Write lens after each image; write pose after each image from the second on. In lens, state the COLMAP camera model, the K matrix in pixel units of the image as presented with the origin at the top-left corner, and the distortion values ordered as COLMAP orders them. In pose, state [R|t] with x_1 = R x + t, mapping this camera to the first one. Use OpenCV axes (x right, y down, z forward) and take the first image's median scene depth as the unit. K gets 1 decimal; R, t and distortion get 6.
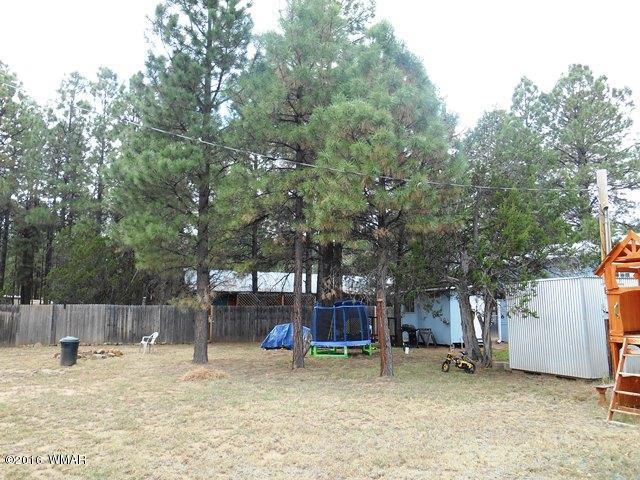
lens RADIAL K [[493.7, 0, 318.7], [0, 493.7, 237.2], [0, 0, 1]] dist [-0.023664, 0.014333]
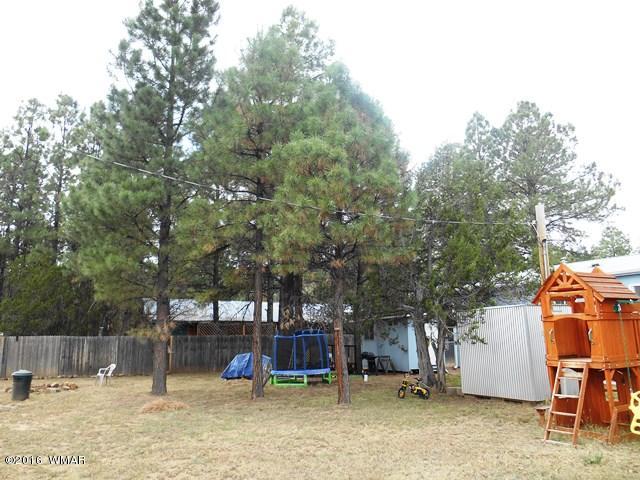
lens RADIAL K [[493.7, 0, 318.7], [0, 493.7, 237.2], [0, 0, 1]] dist [-0.023664, 0.014333]
pose [[0.997227, 0.000979, 0.074408, 0.006415], [0.003099, 0.998499, -0.054679, -0.005808], [-0.074350, 0.054758, 0.995728, -0.026488]]
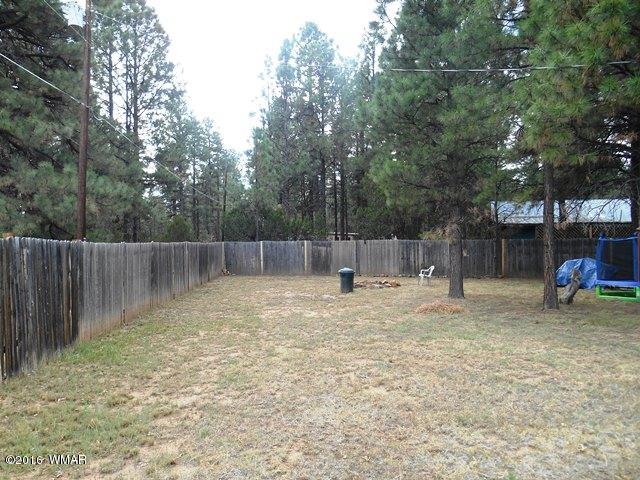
lens RADIAL K [[493.7, 0, 318.7], [0, 493.7, 237.2], [0, 0, 1]] dist [-0.023664, 0.014333]
pose [[0.784040, -0.016255, -0.620497, 0.149715], [0.098024, 0.990355, 0.097917, 0.013424], [0.612921, -0.137594, 0.778072, 0.080666]]
